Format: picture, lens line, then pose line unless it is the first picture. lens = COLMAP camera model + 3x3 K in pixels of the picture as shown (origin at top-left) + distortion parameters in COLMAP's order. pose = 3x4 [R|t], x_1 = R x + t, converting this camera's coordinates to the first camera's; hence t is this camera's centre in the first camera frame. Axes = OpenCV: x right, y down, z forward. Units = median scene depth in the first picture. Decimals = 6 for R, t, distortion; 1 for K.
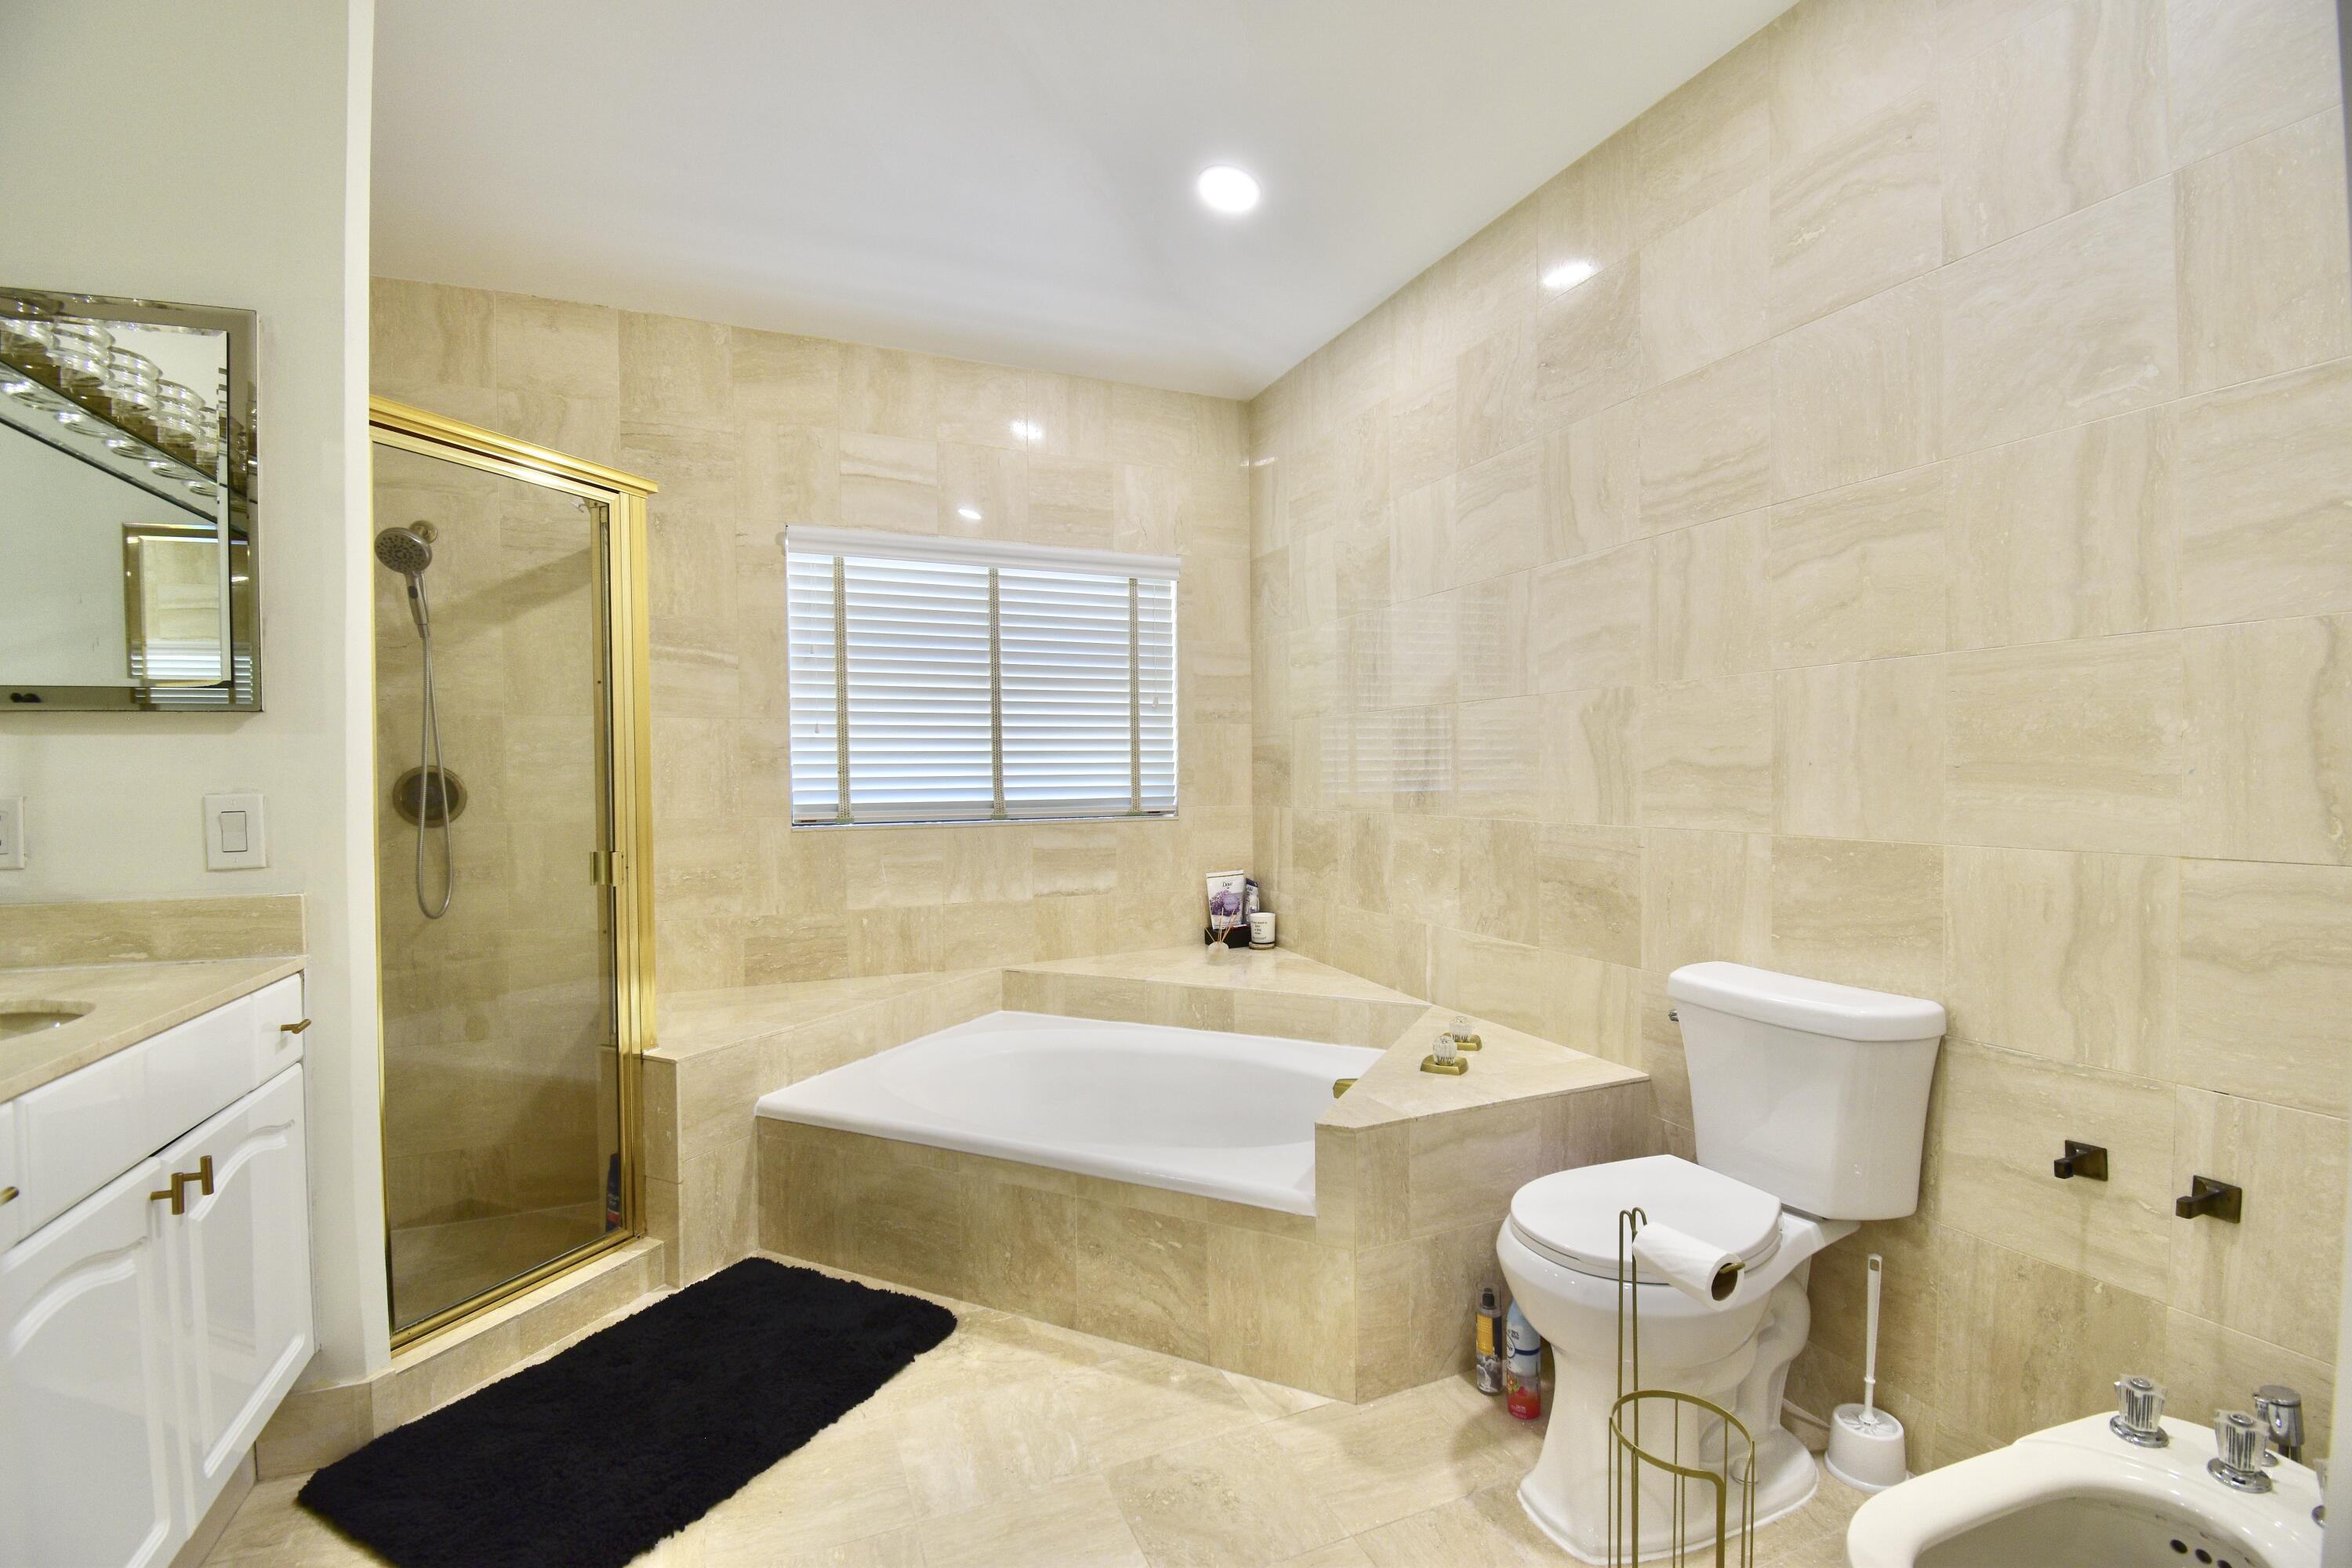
lens RADIAL K [[1055.5, 0, 1191.2], [0, 1055.5, 780.7], [0, 0, 1]] dist [0.030099, -0.031685]
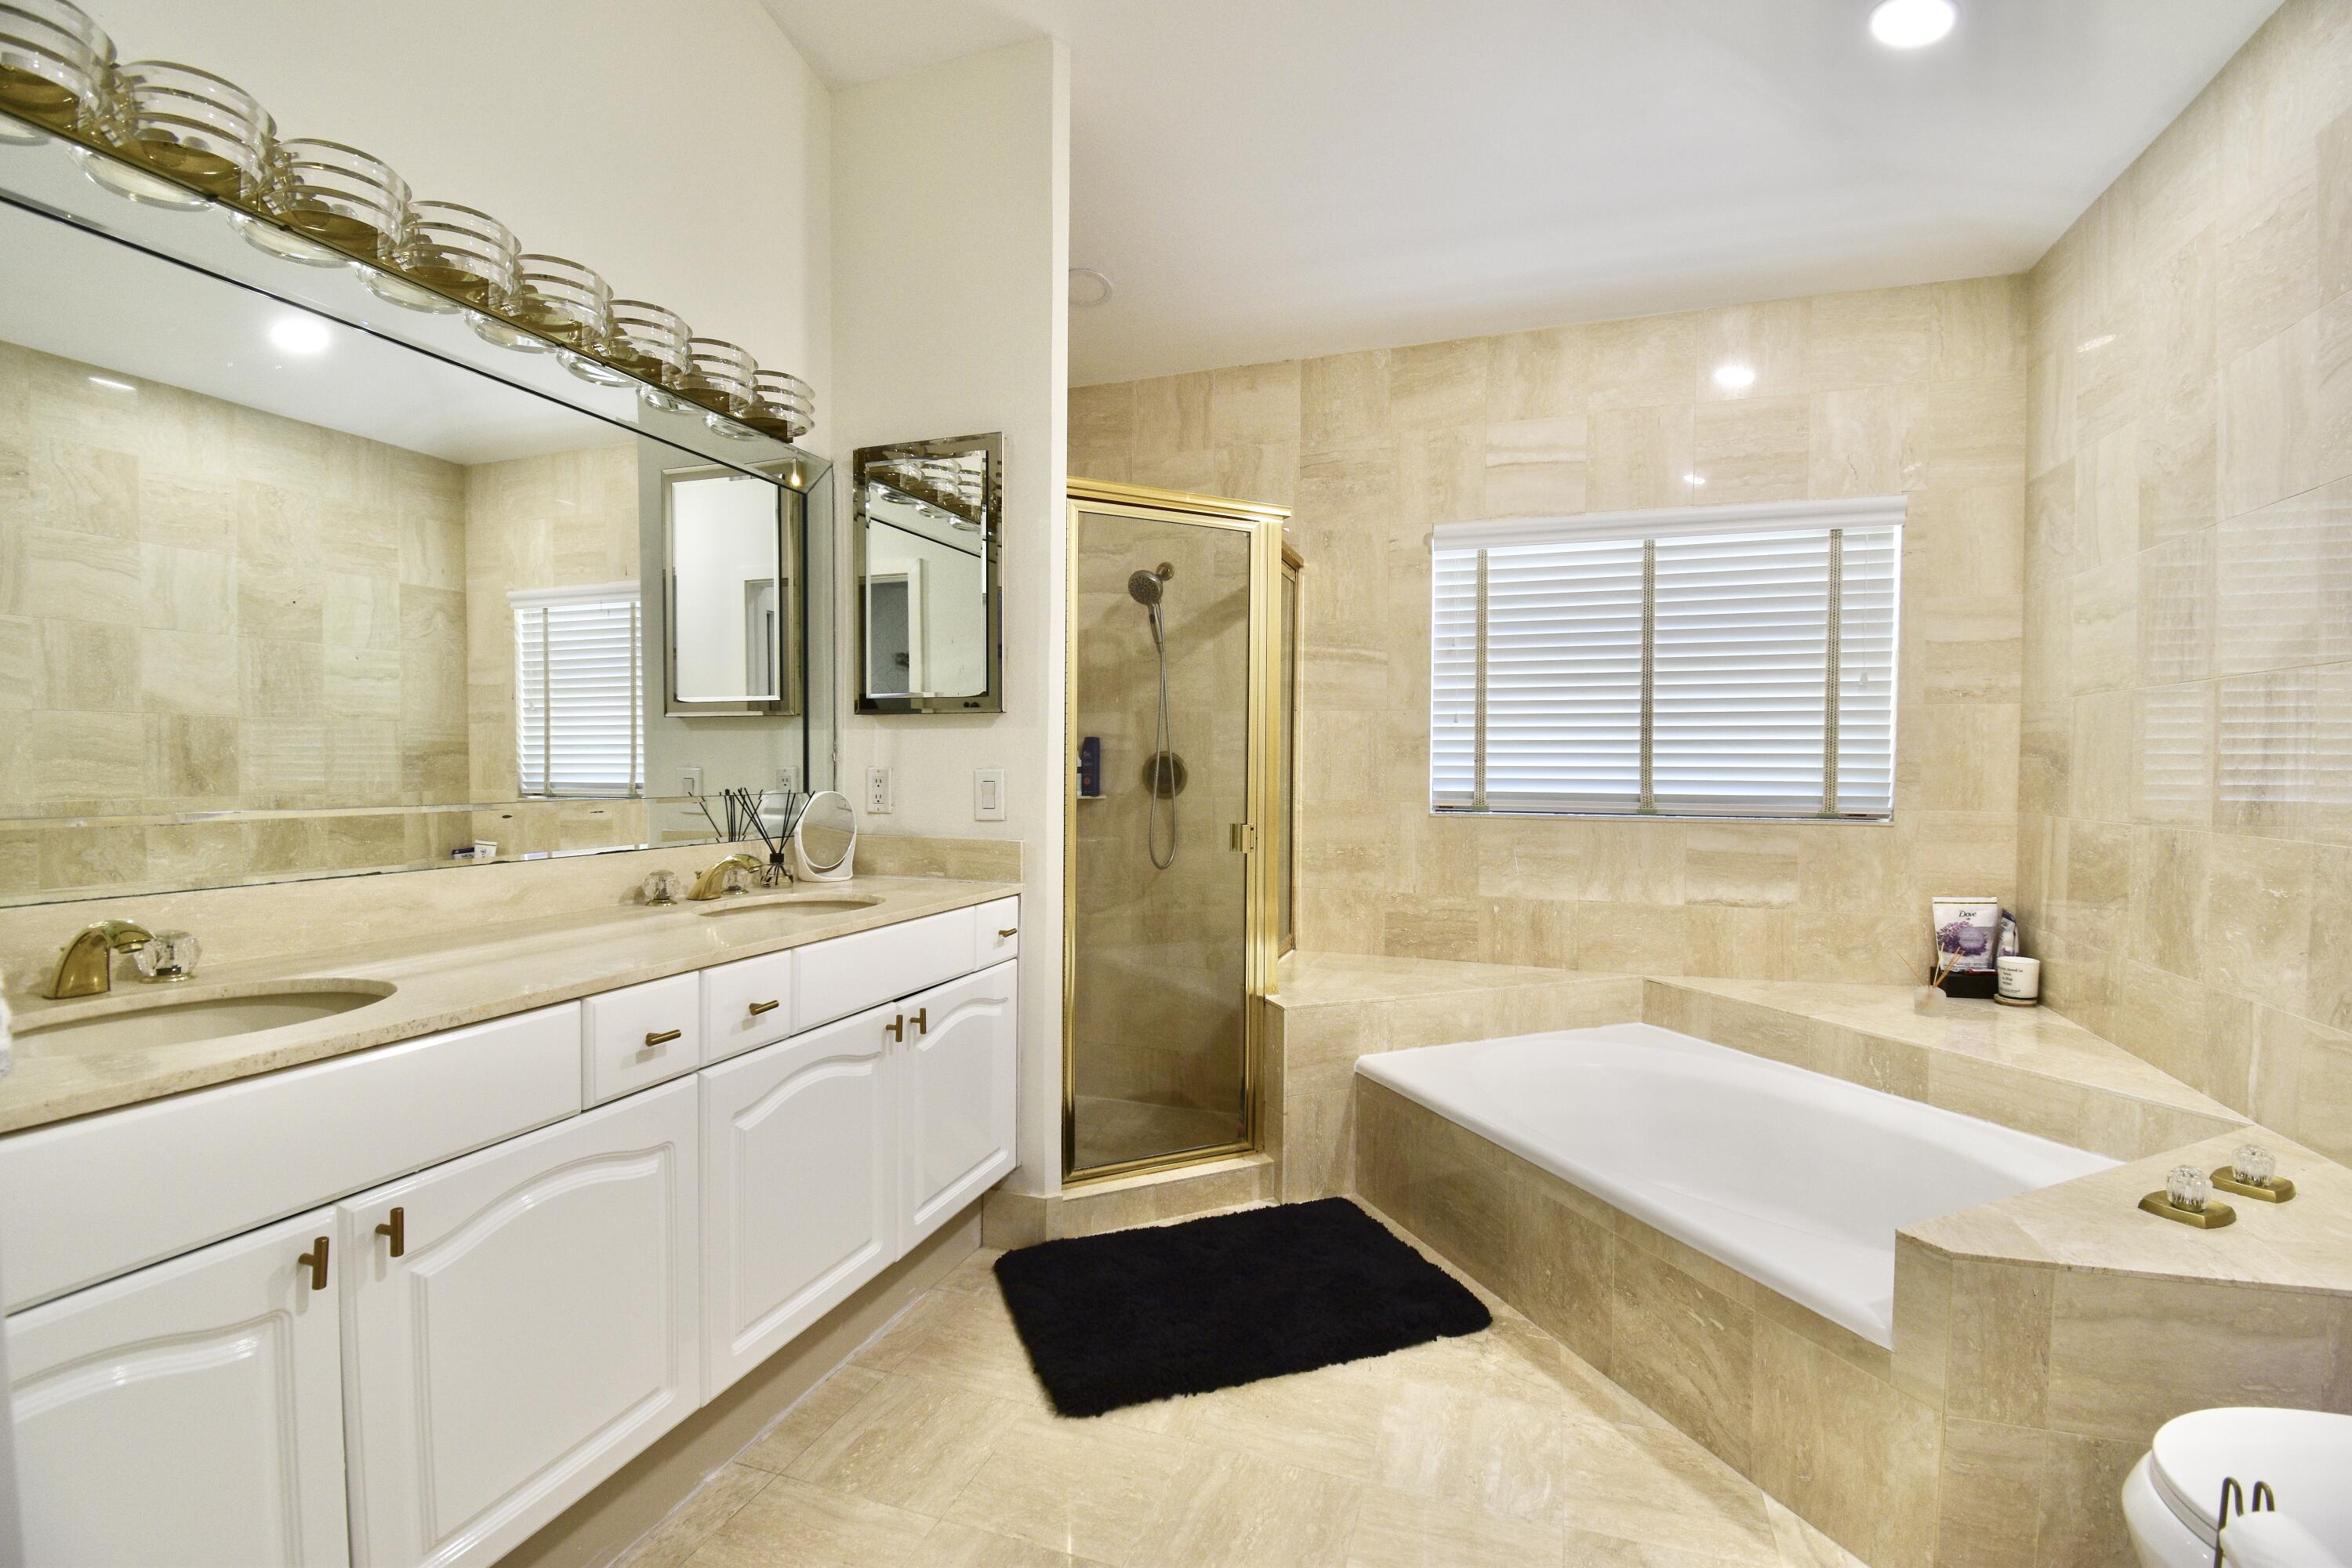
lens RADIAL K [[1055.5, 0, 1191.2], [0, 1055.5, 780.7], [0, 0, 1]] dist [0.030099, -0.031685]
pose [[0.738065, 0.026404, -0.674213, 0.165147], [-0.019302, 0.999651, 0.018020, -0.001871], [0.674453, -0.000286, 0.738317, 0.064334]]
